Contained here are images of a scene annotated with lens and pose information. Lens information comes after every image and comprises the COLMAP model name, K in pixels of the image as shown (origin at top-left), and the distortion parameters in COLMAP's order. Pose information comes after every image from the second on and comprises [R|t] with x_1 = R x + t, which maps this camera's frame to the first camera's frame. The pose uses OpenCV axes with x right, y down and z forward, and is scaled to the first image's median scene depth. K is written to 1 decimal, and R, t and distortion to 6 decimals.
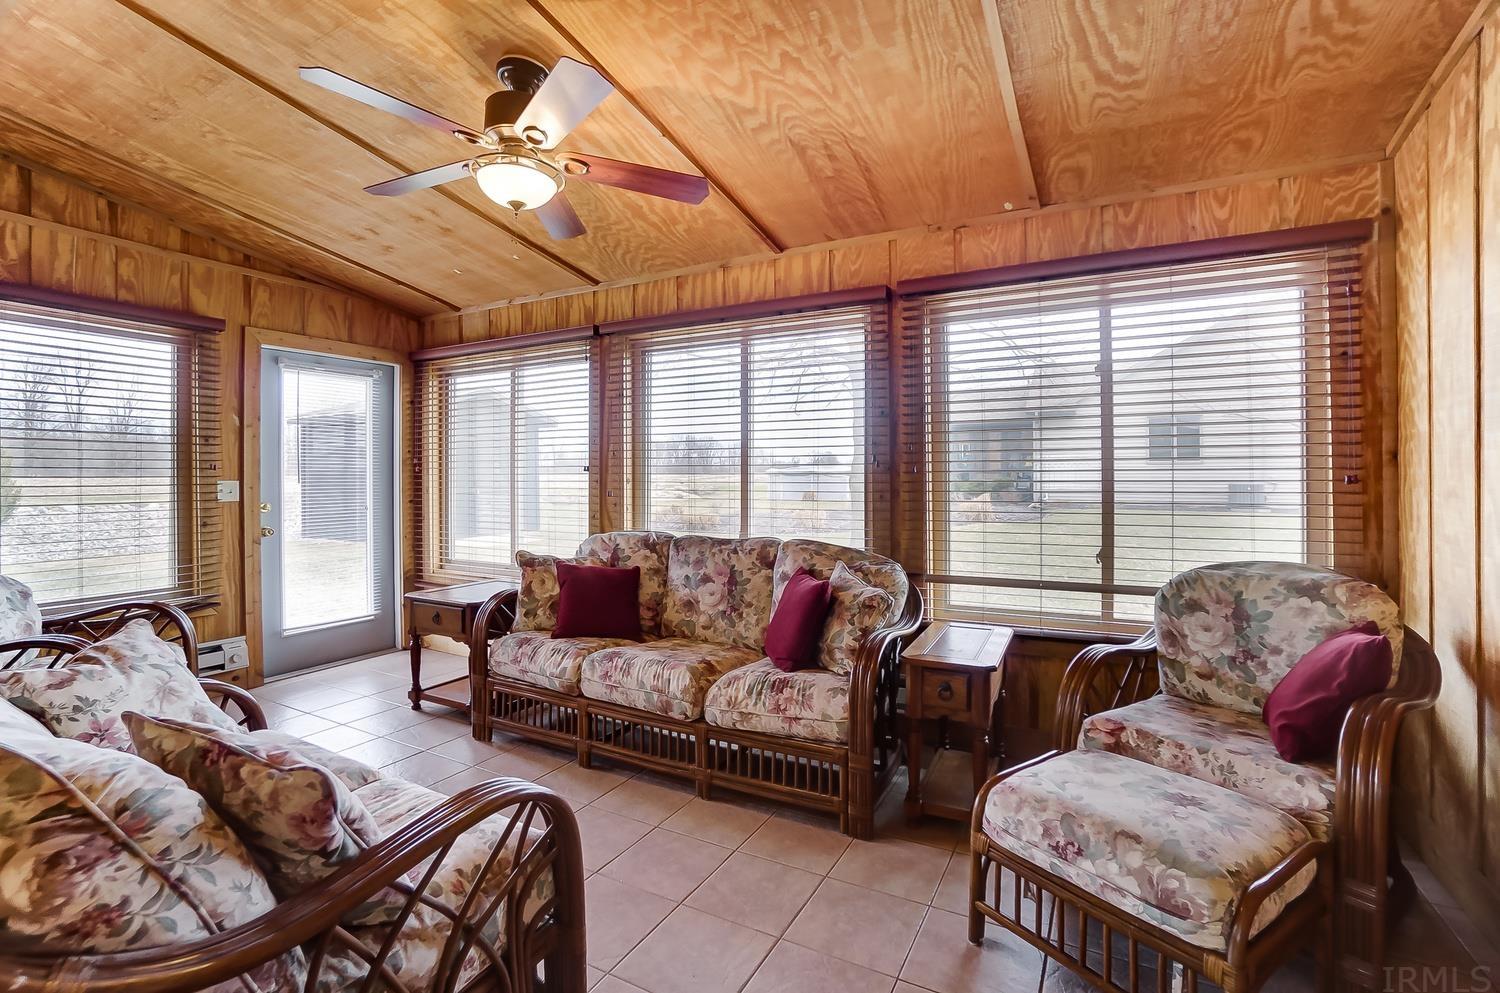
lens RADIAL K [[668.1, 0, 755.5], [0, 668.1, 475.1], [0, 0, 1]] dist [-0.042432, 0.008958]
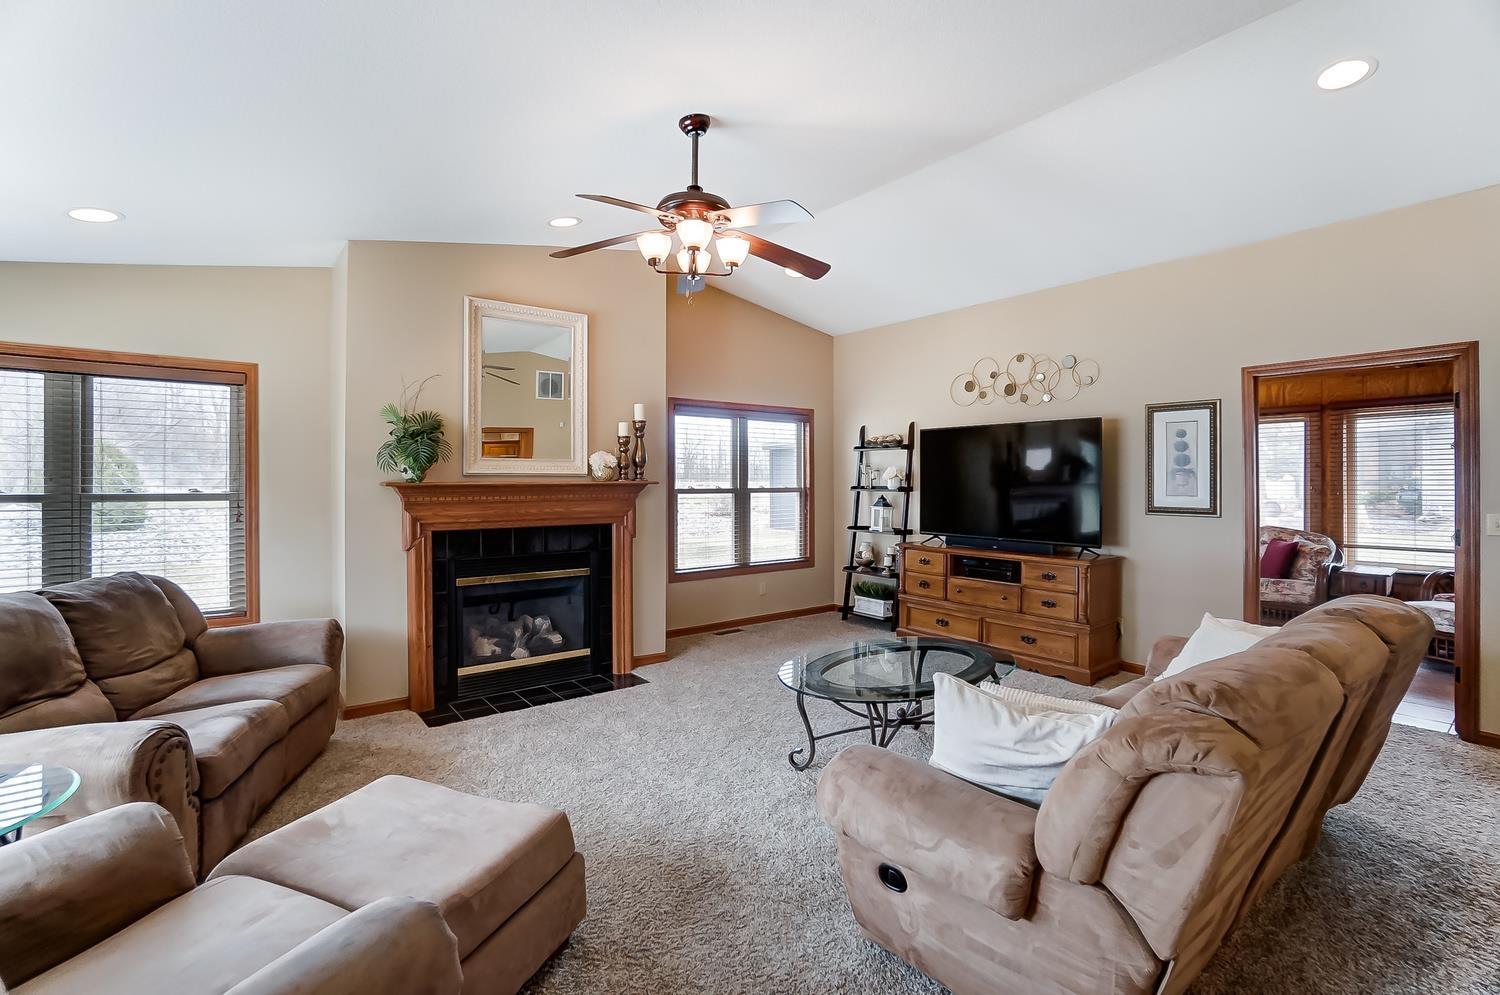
lens RADIAL K [[668.1, 0, 740.9], [0, 668.1, 484.4], [0, 0, 1]] dist [-0.042432, 0.008958]
pose [[0.912768, 0.002778, -0.408468, -0.664605], [-0.000467, 0.999983, 0.005758, -0.048766], [0.408477, -0.005065, 0.912755, -1.682934]]
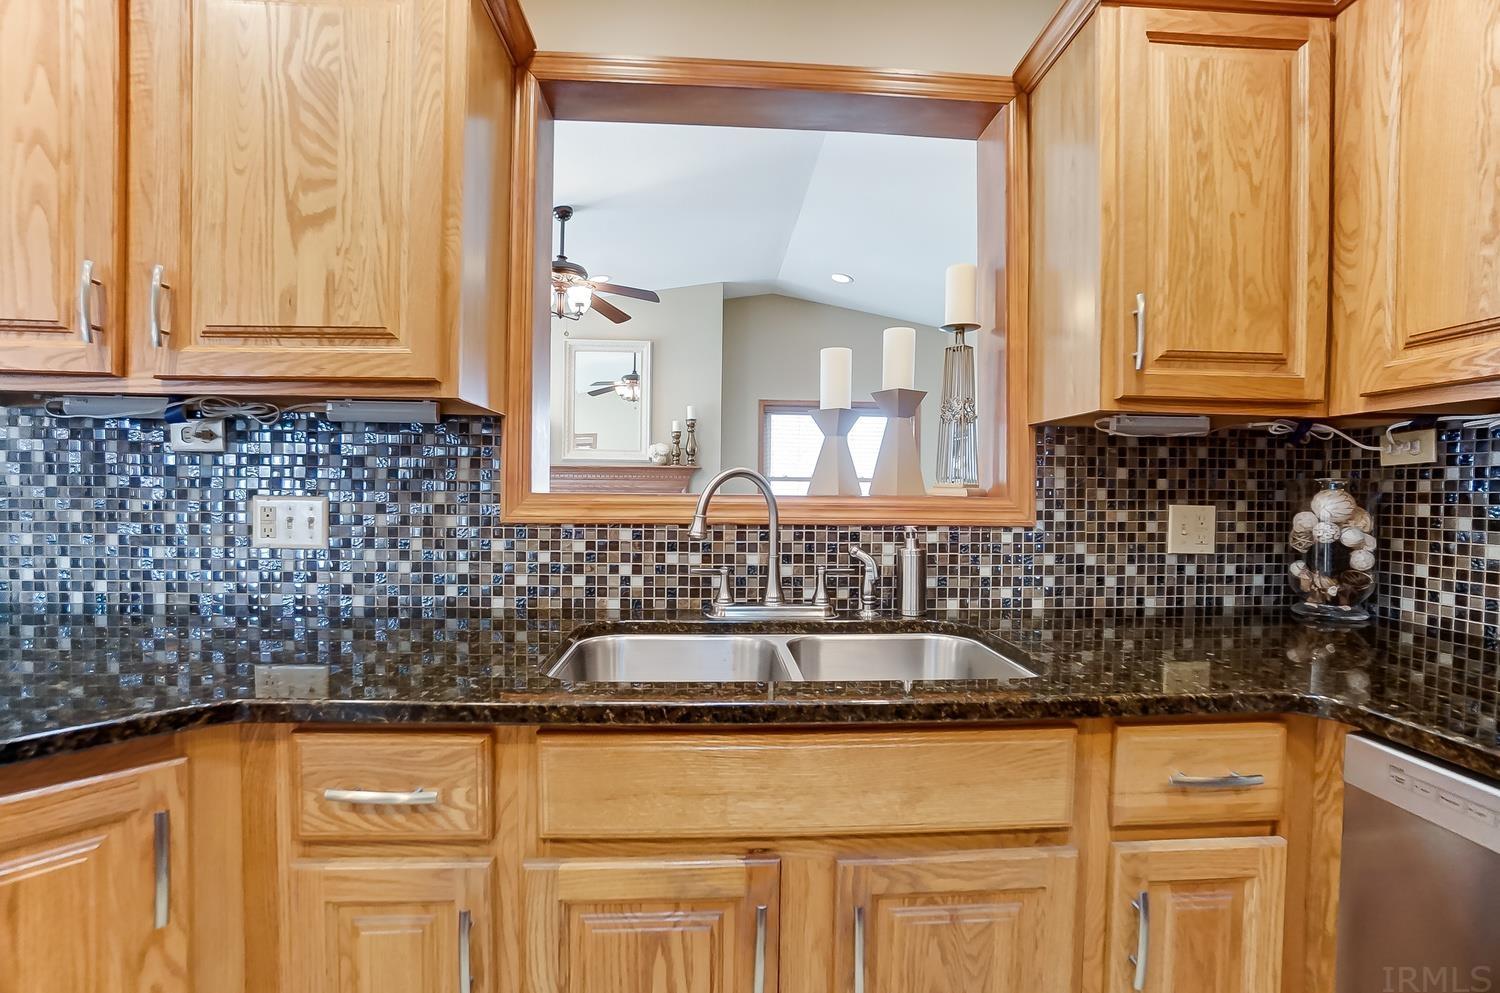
lens RADIAL K [[668.1, 0, 745.3], [0, 668.1, 509.0], [0, 0, 1]] dist [-0.042432, 0.008958]
pose [[0.531206, 0.038020, -0.846389, 0.356232], [-0.017659, 0.999272, 0.033804, 0.016056], [0.847059, -0.003011, 0.531491, -1.239285]]
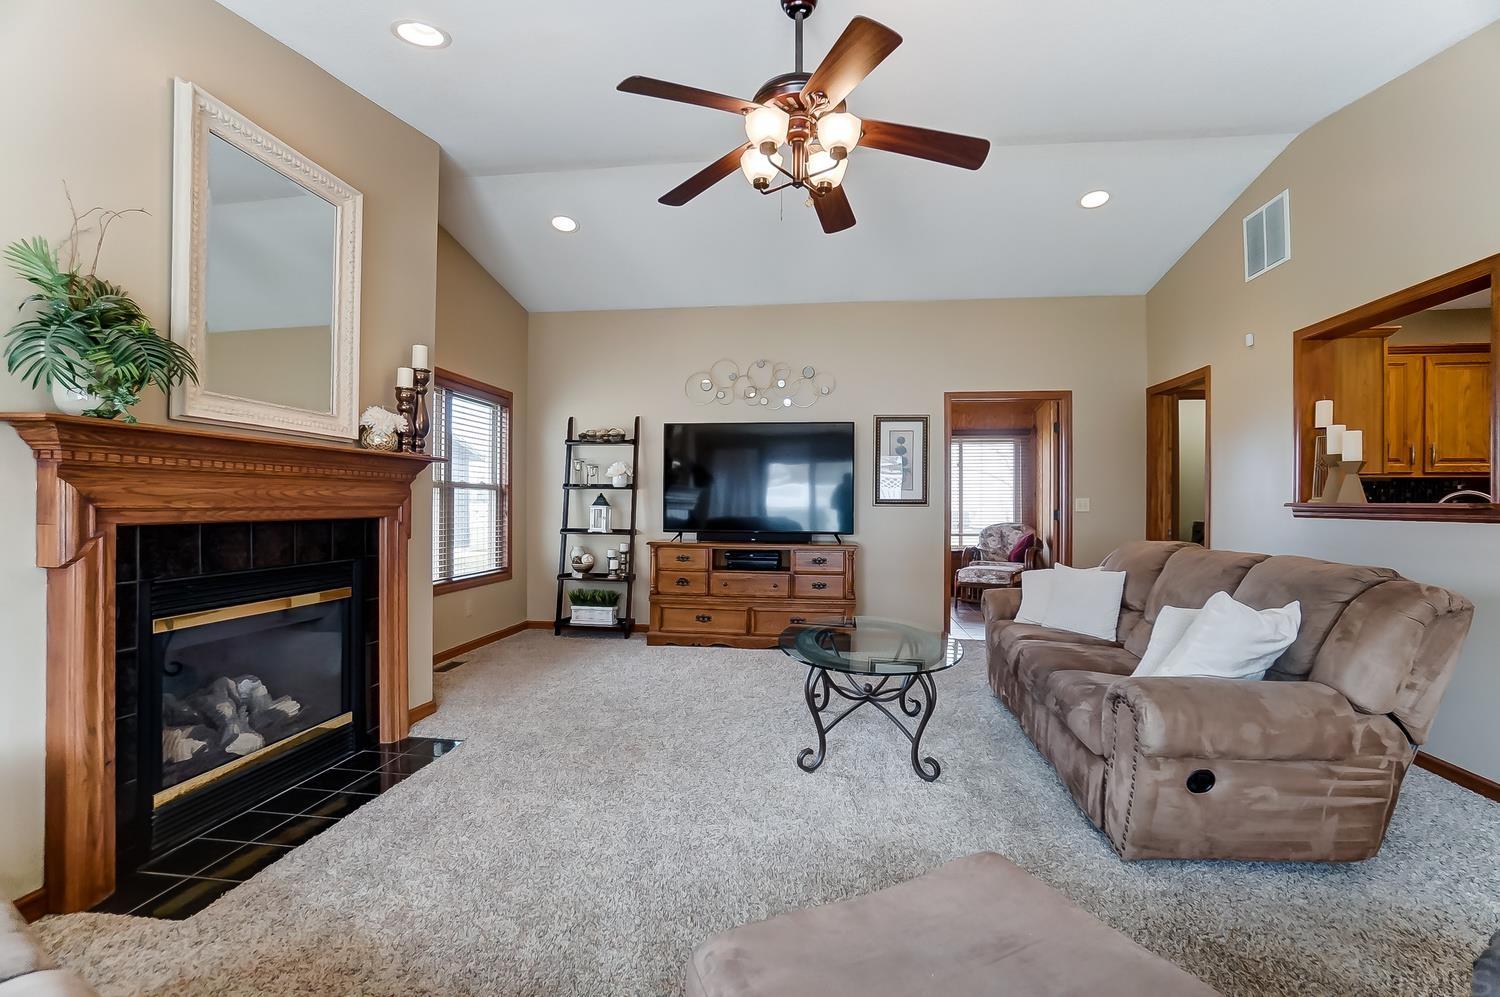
lens RADIAL K [[668.1, 0, 750.5], [0, 668.1, 504.6], [0, 0, 1]] dist [-0.042432, 0.008958]
pose [[0.933699, 0.006332, 0.358002, -1.476039], [-0.006309, 0.999979, -0.001232, 0.035942], [-0.358003, -0.001108, 0.933720, -1.529109]]
